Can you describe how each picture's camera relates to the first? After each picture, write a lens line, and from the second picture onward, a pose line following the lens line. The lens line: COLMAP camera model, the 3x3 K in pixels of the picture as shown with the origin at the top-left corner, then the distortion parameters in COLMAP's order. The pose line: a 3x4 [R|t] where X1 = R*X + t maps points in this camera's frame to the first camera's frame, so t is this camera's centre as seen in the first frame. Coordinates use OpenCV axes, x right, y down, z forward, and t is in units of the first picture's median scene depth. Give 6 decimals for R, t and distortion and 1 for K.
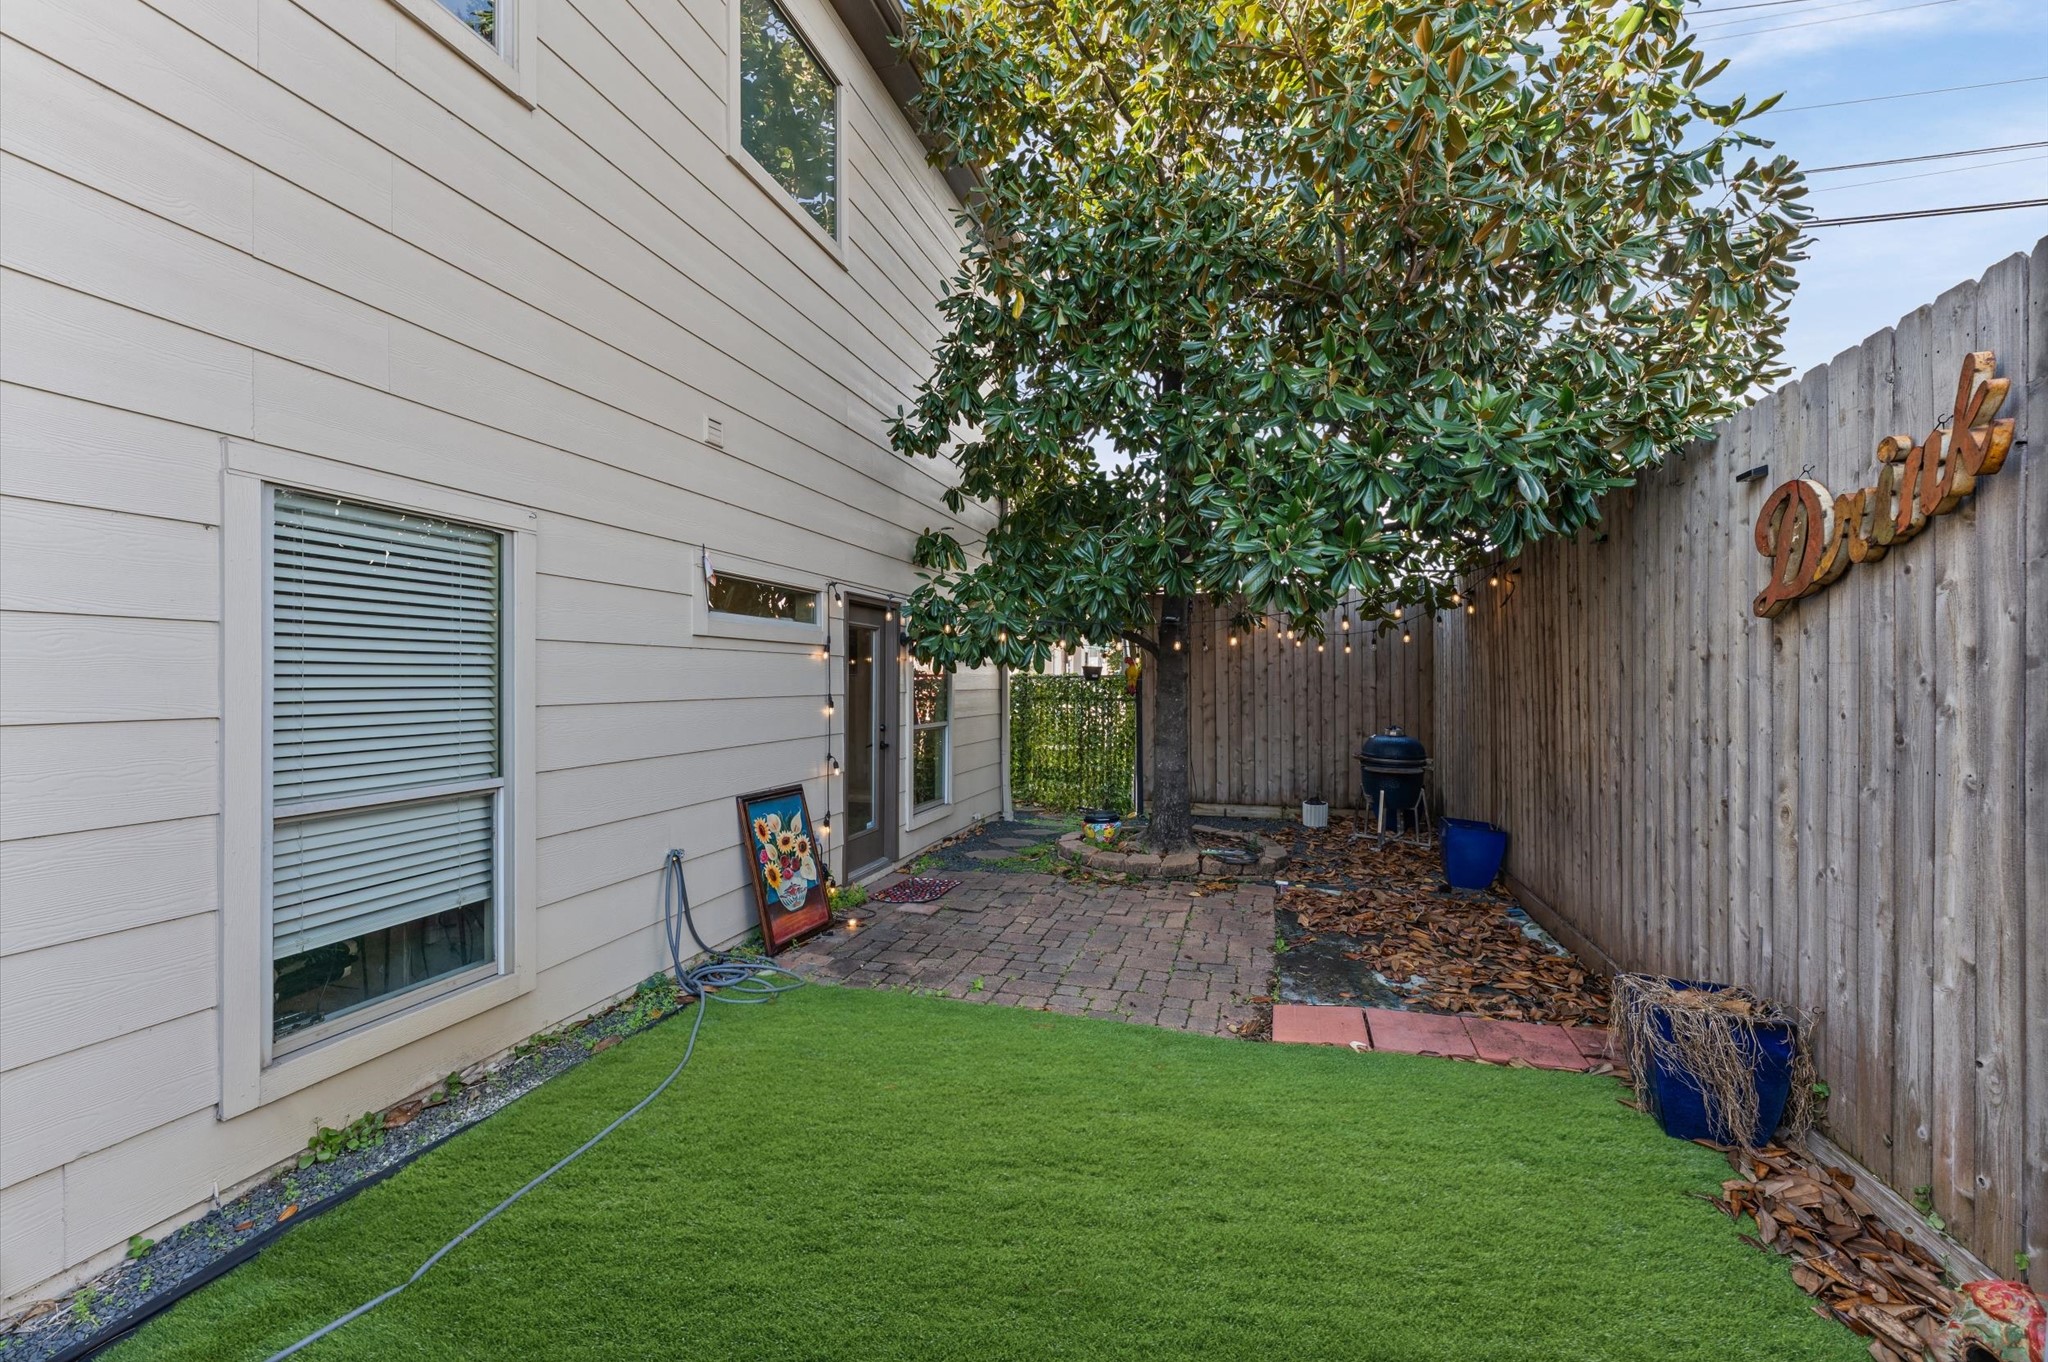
lens RADIAL K [[820.1, 0, 1021.7], [0, 820.1, 667.0], [0, 0, 1]] dist [-0.000102, -0.000109]
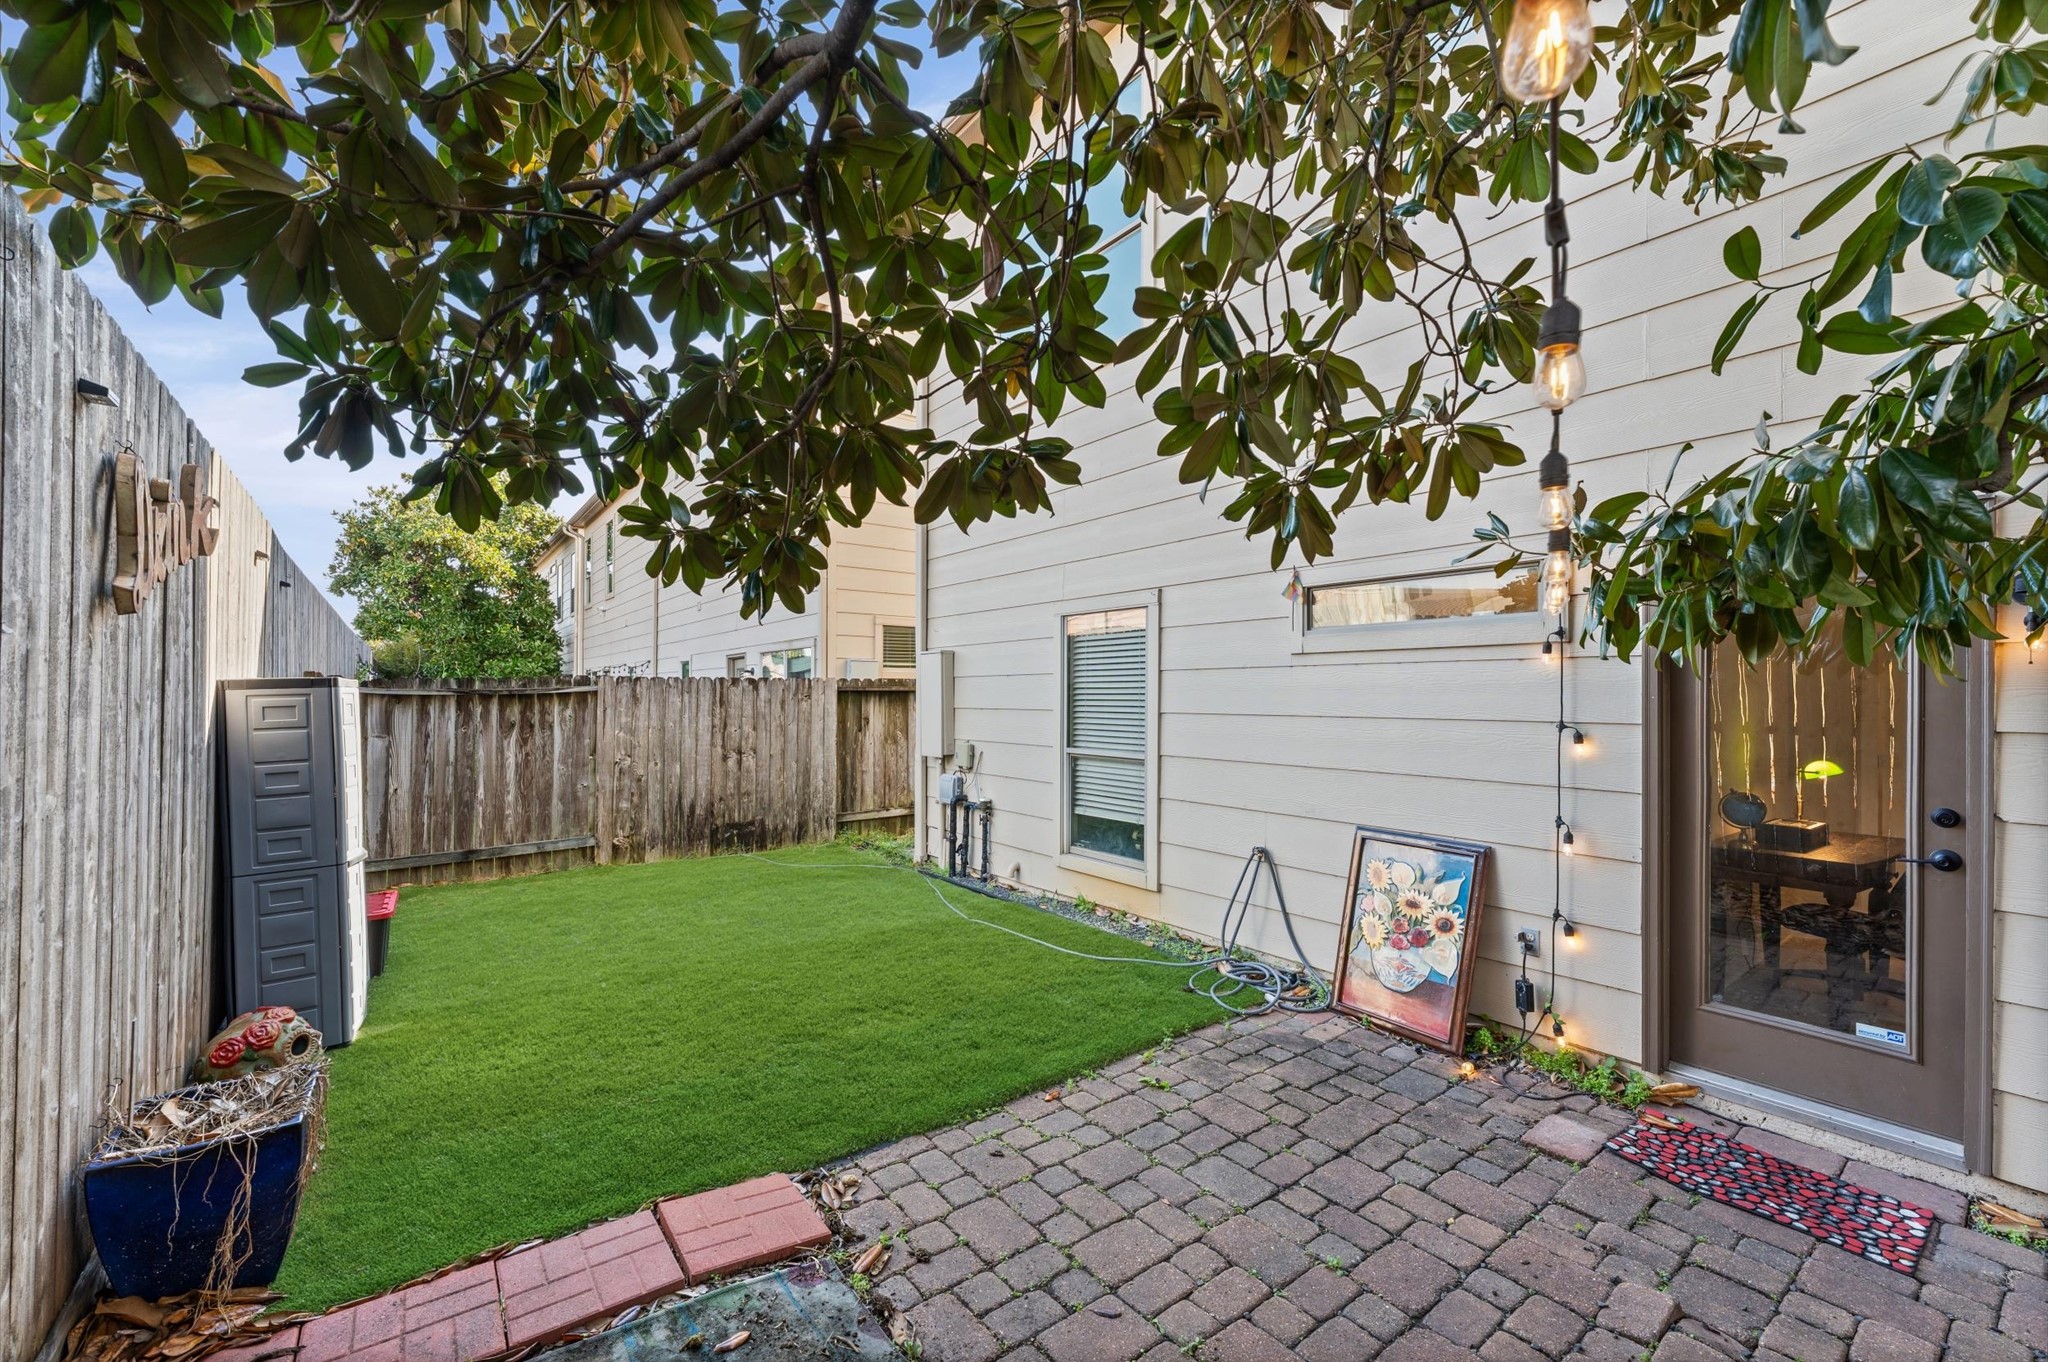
lens RADIAL K [[825.6, 0, 1015.3], [0, 825.6, 681.7], [0, 0, 1]] dist [-0.005839, -0.000085]
pose [[-0.598865, -0.014116, -0.800725, 0.595550], [0.010038, 0.999634, -0.025130, 0.018207], [0.800787, -0.023087, -0.598504, 1.227487]]
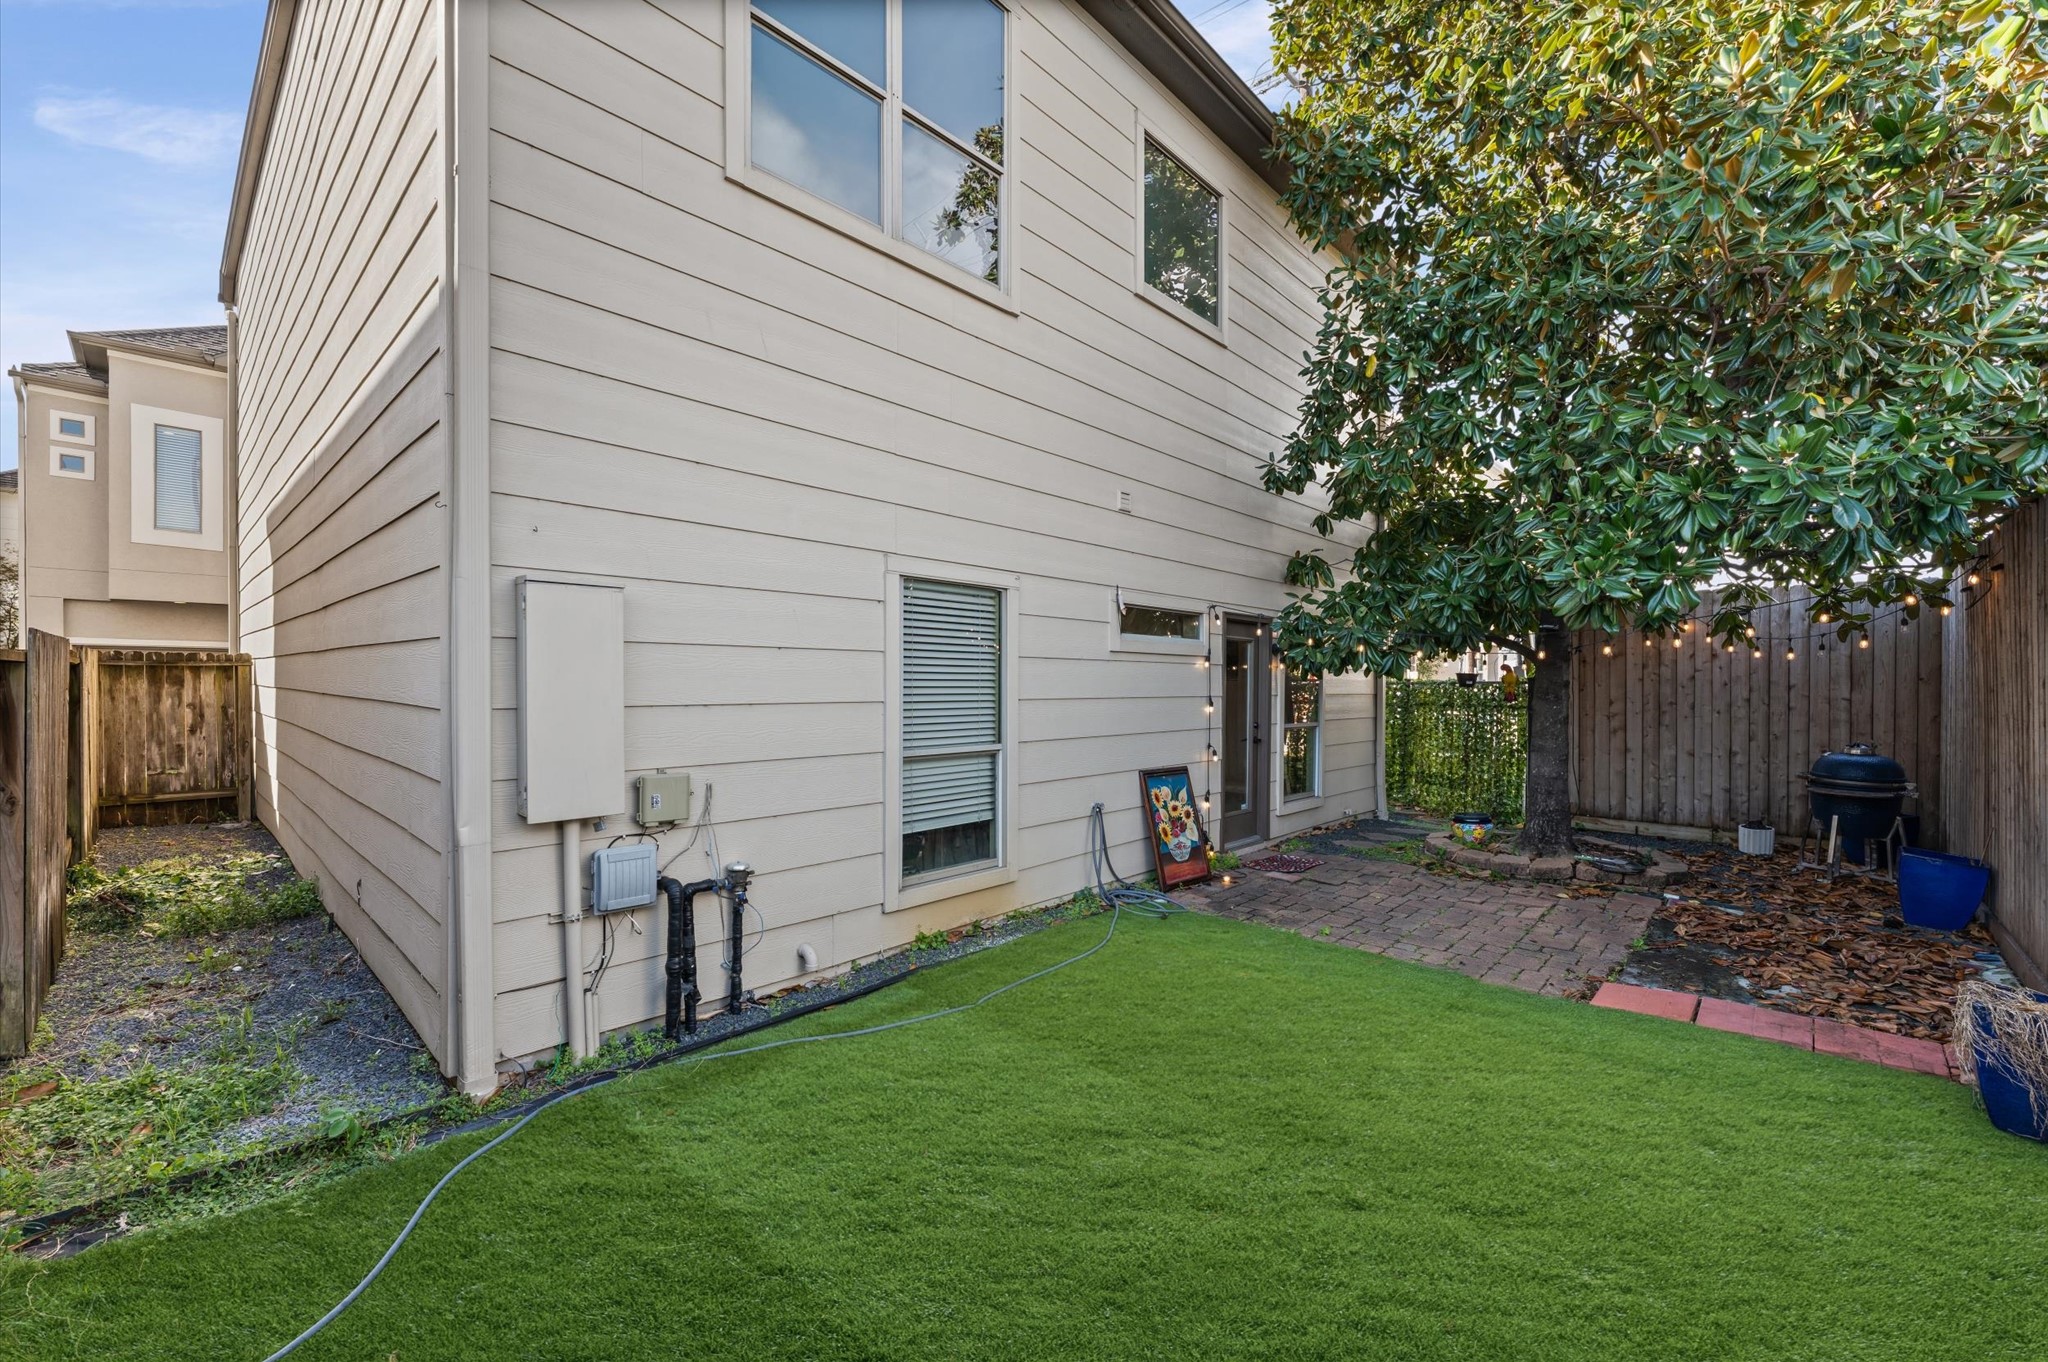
lens RADIAL K [[825.6, 0, 1015.3], [0, 825.6, 681.7], [0, 0, 1]] dist [-0.005839, -0.000085]
pose [[0.890261, 0.008709, -0.455368, 0.083768], [-0.002086, 0.999885, 0.015043, -0.007165], [0.455447, -0.012443, 0.890176, -0.285811]]
